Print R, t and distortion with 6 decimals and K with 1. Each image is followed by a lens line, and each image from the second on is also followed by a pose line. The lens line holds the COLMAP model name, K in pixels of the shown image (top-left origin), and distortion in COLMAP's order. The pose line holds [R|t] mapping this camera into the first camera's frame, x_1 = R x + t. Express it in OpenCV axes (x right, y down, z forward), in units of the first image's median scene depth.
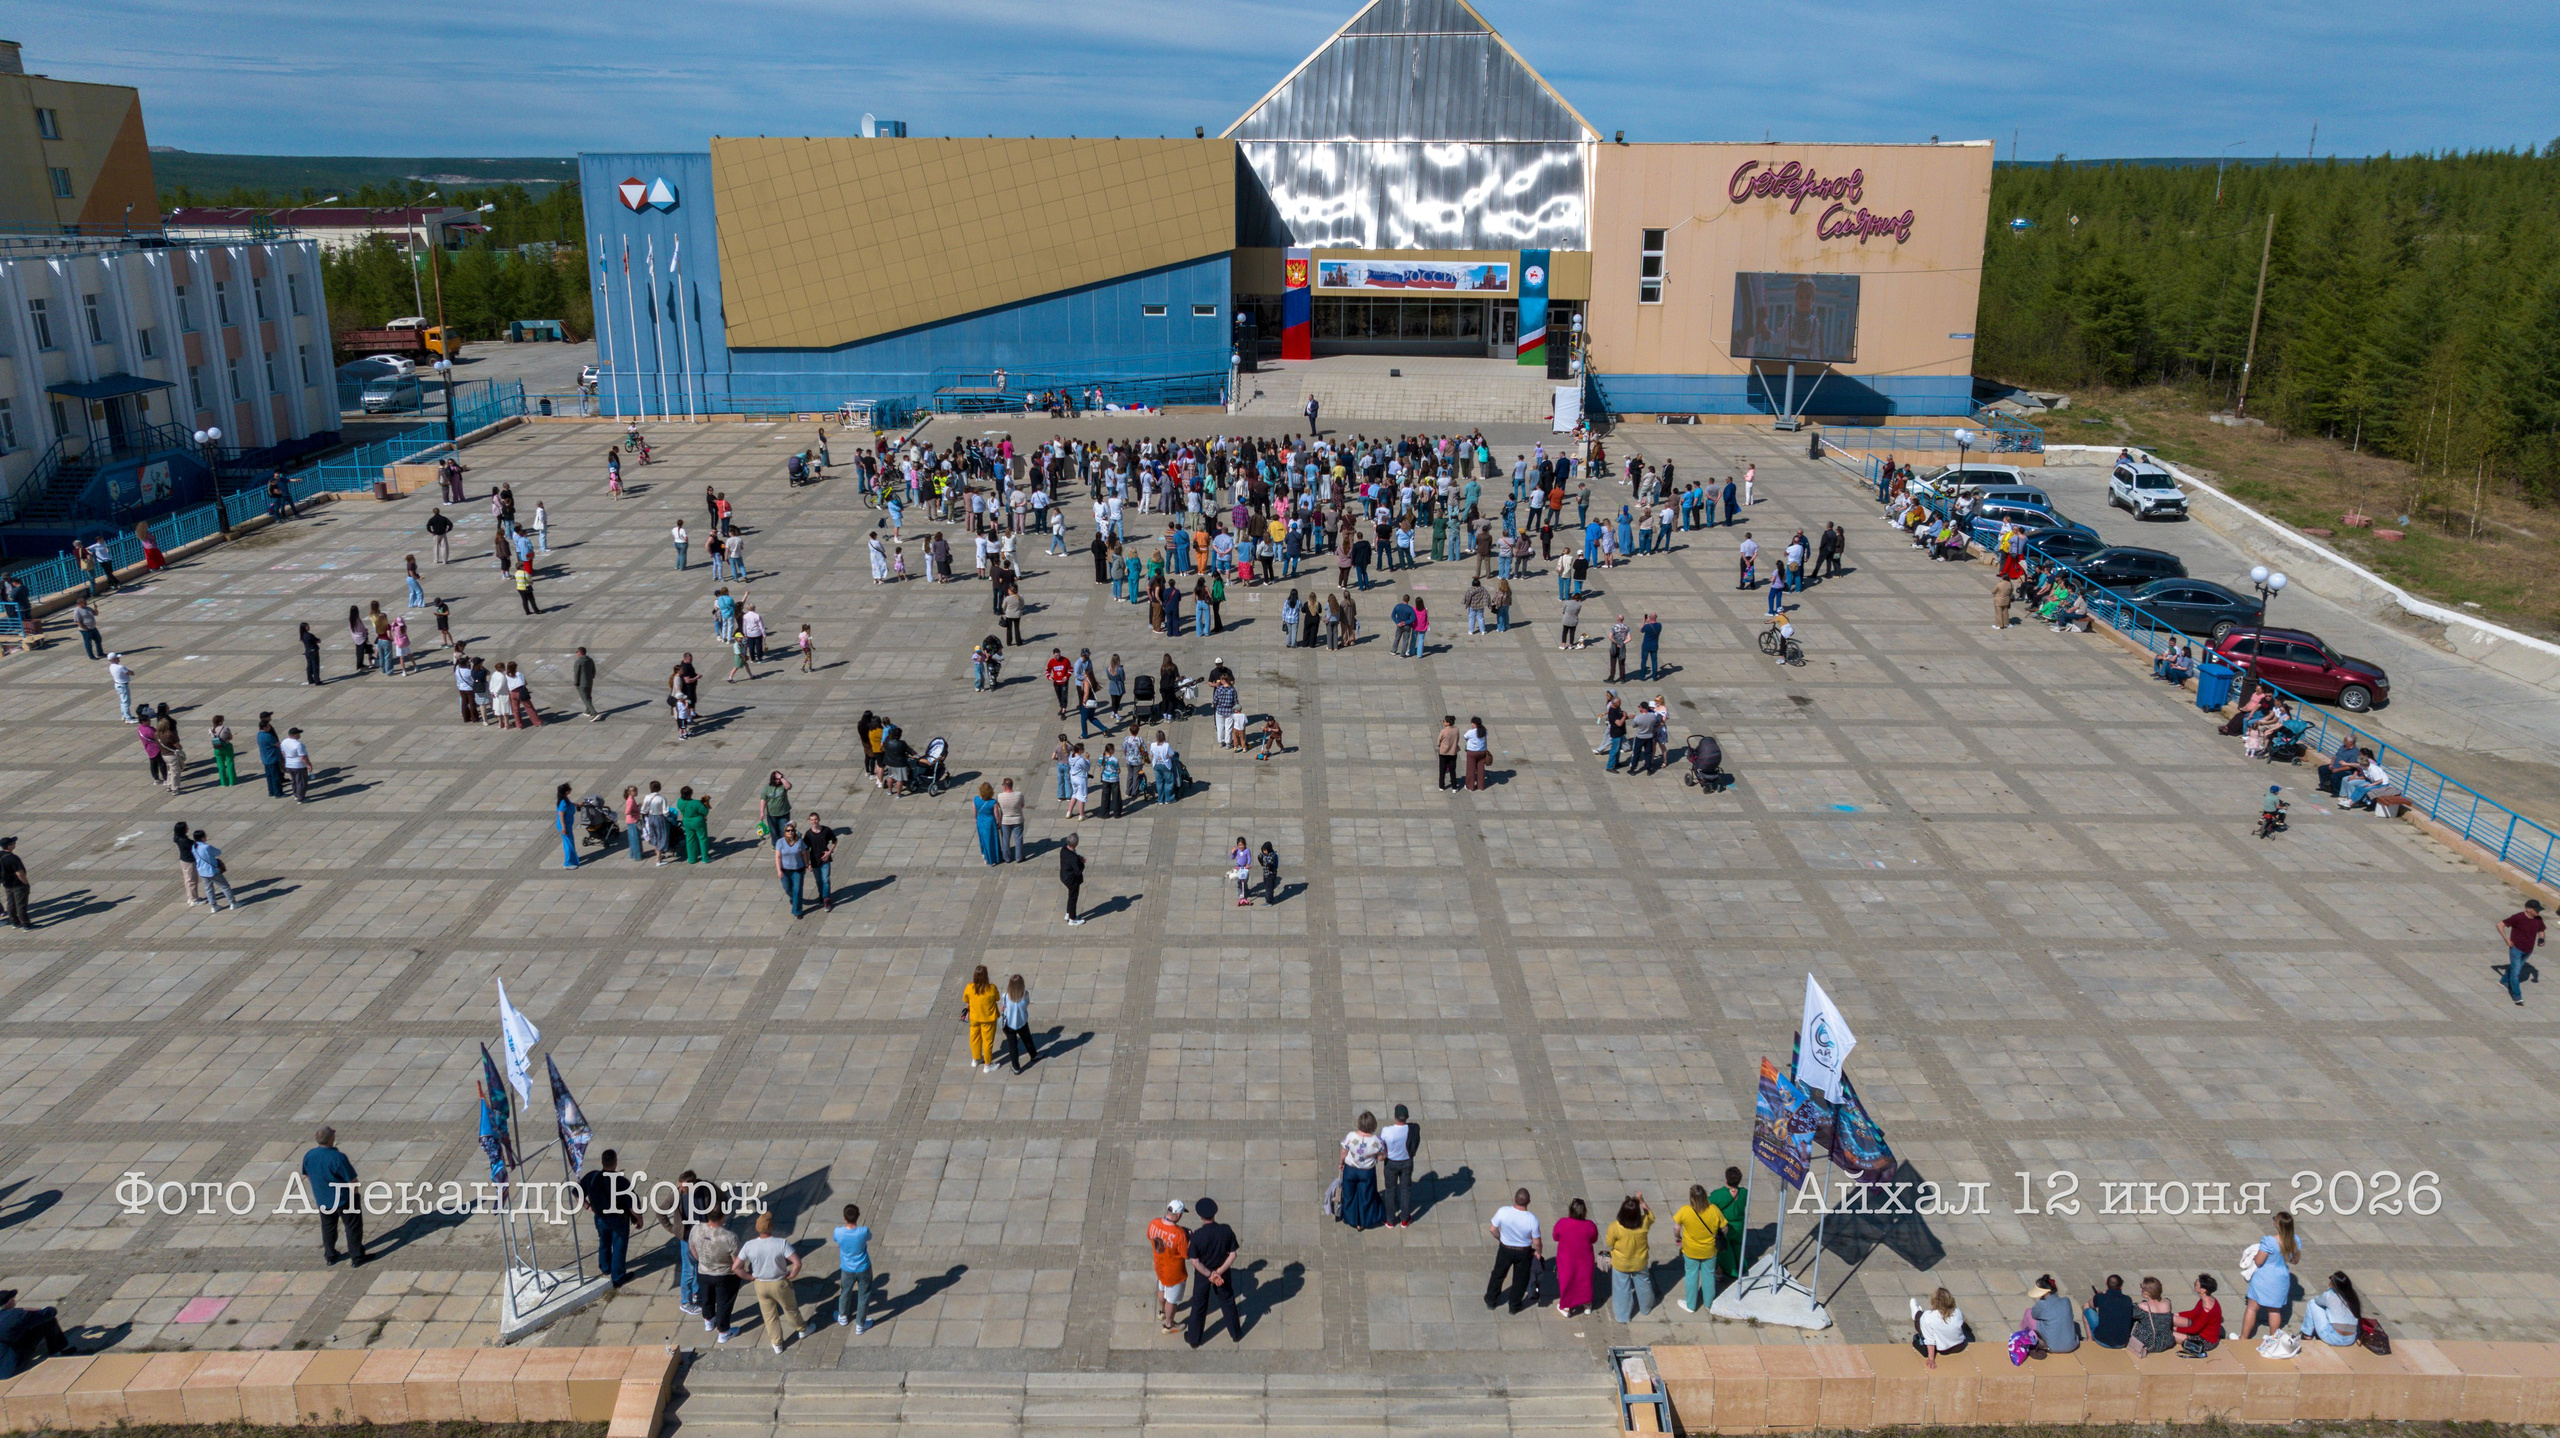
lens RADIAL K [[1804.4, 0, 1278.0], [0, 1804.4, 721.2], [0, 0, 1]] dist [-0.020020, 0.006503]
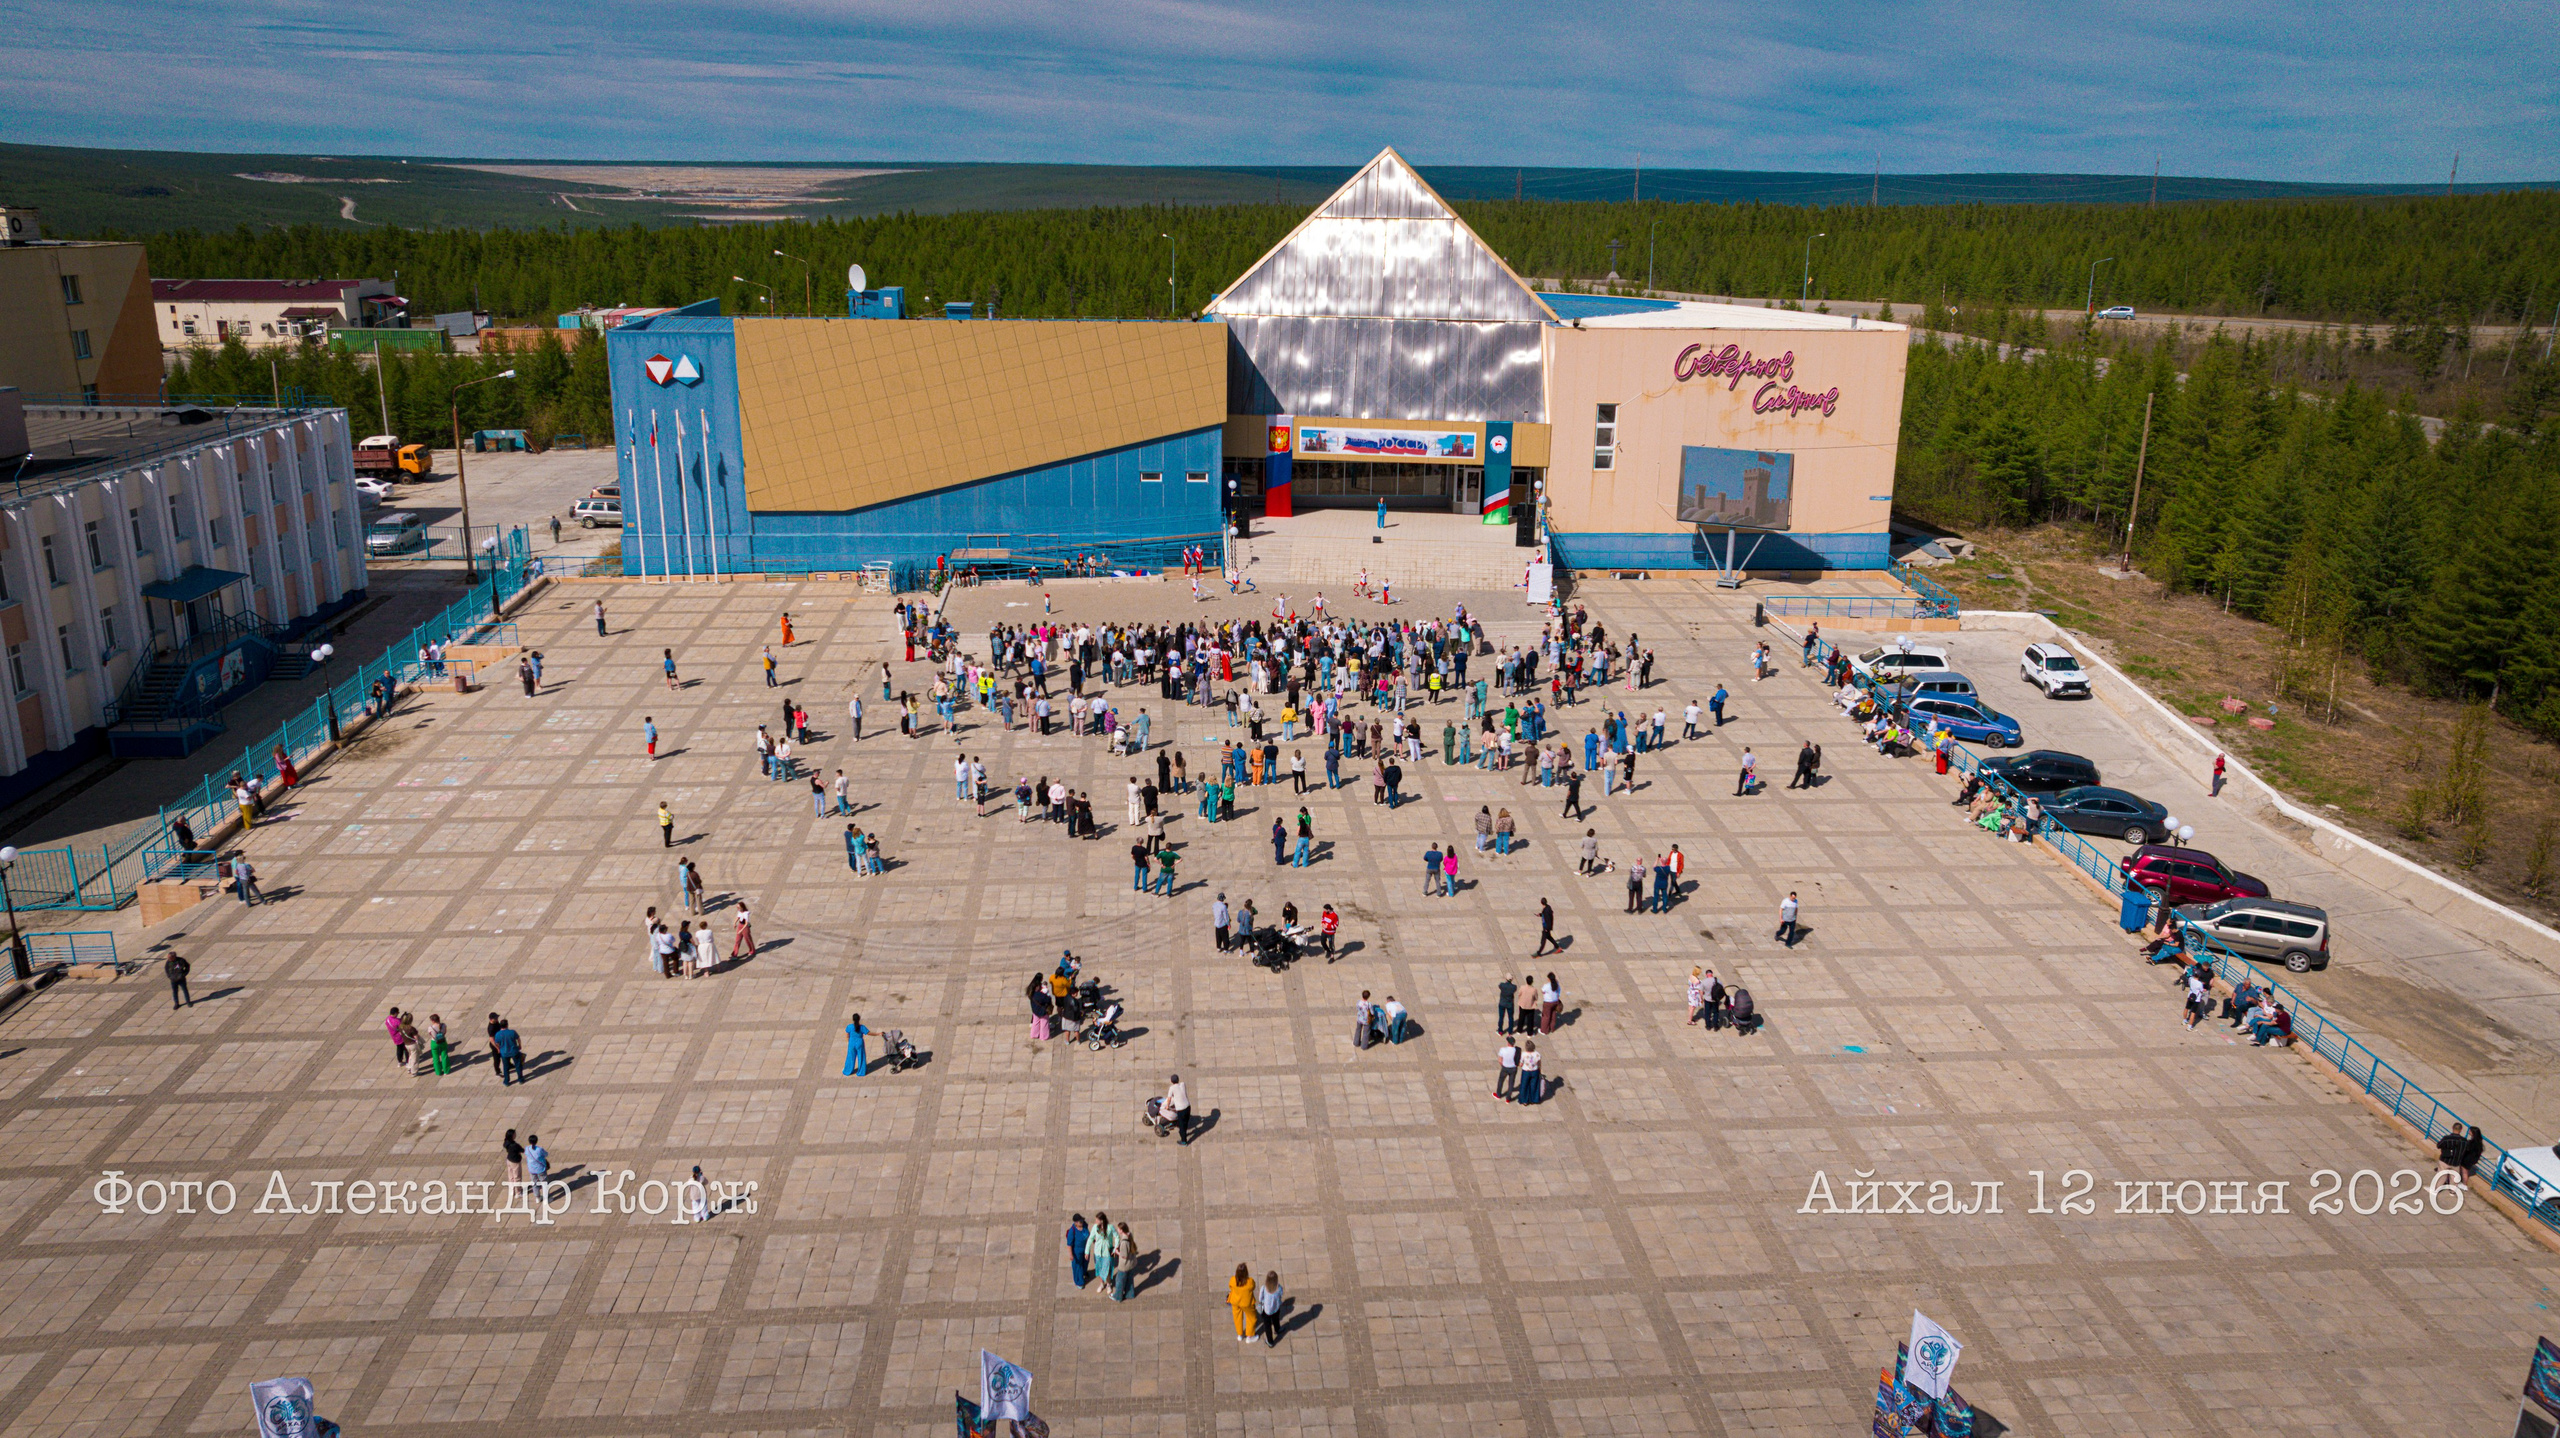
lens RADIAL K [[1822.8, 0, 1277.7], [0, 1822.8, 717.2], [0, 0, 1]] dist [-0.016206, -0.007175]
pose [[0.997517, -0.009878, 0.069732, -0.071838], [0.010419, 0.999918, -0.007389, -0.076803], [-0.069653, 0.008098, 0.997538, -0.093634]]
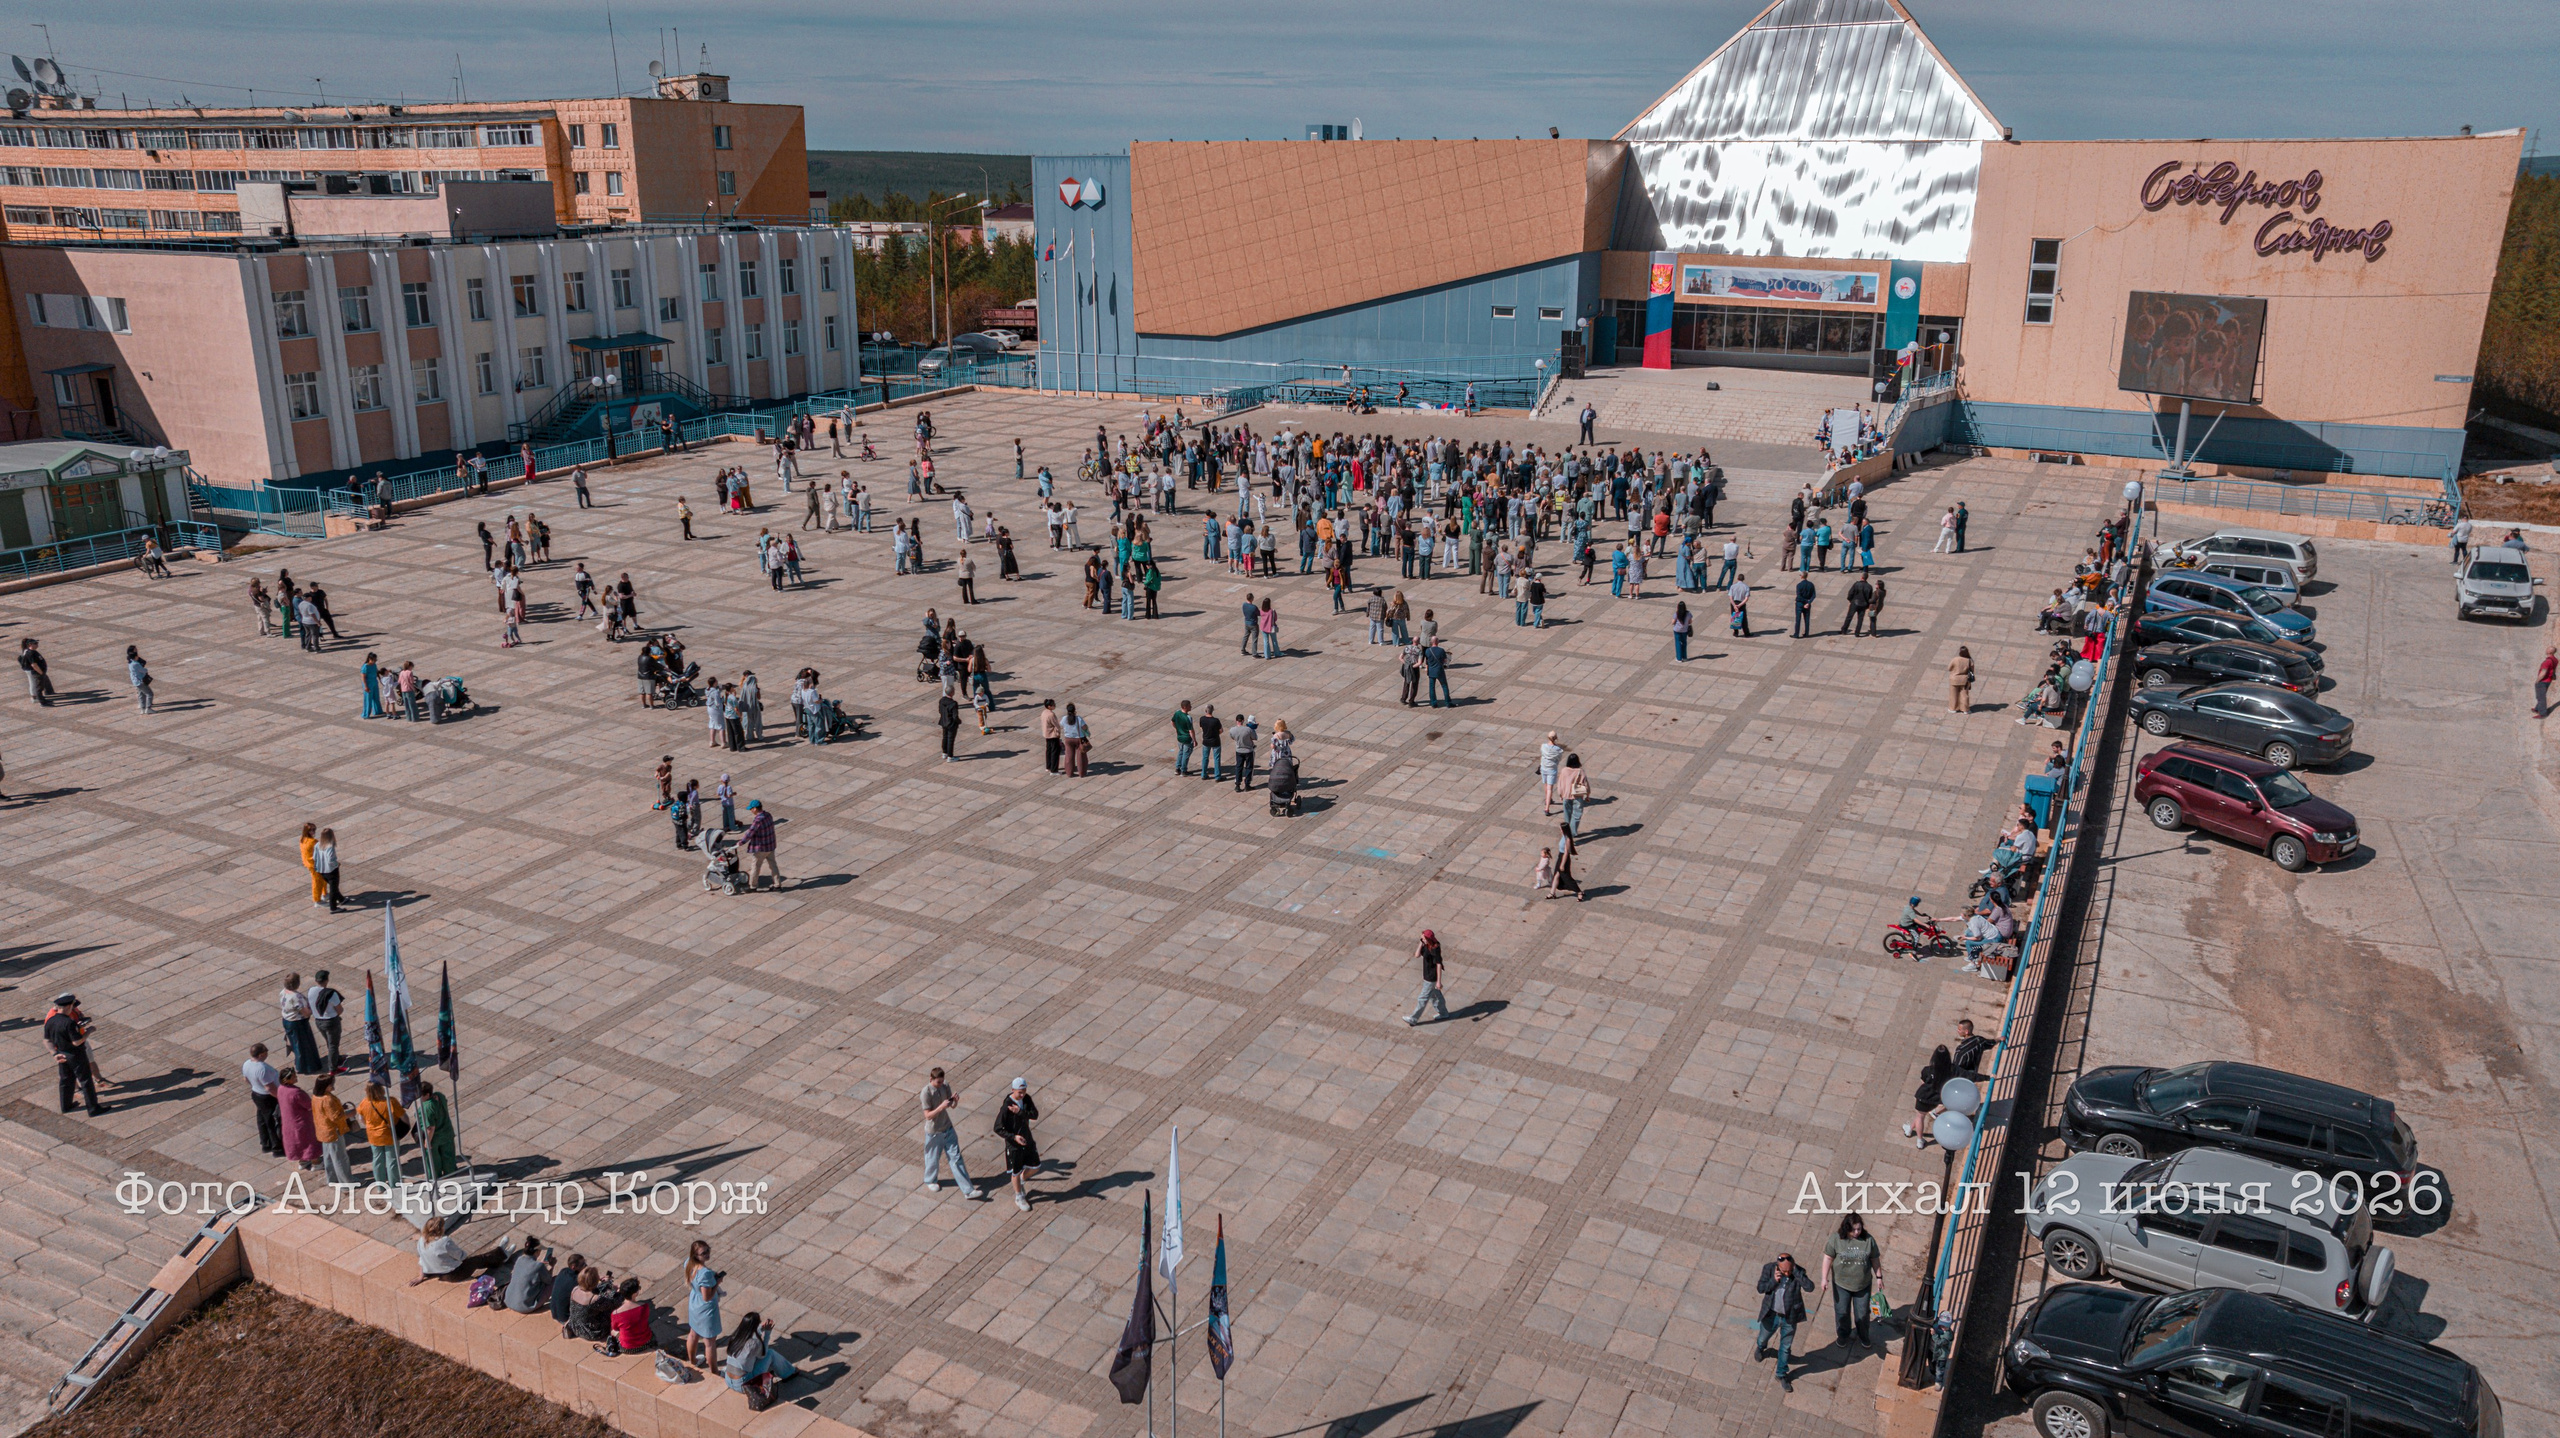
lens RADIAL K [[1804.4, 0, 1278.0], [0, 1804.4, 721.2], [0, 0, 1]] dist [-0.020020, 0.006503]
pose [[0.885998, 0.134064, -0.443886, 0.299689], [-0.134441, 0.990443, 0.030792, -0.018249], [0.443772, 0.032395, 0.895554, 0.061398]]
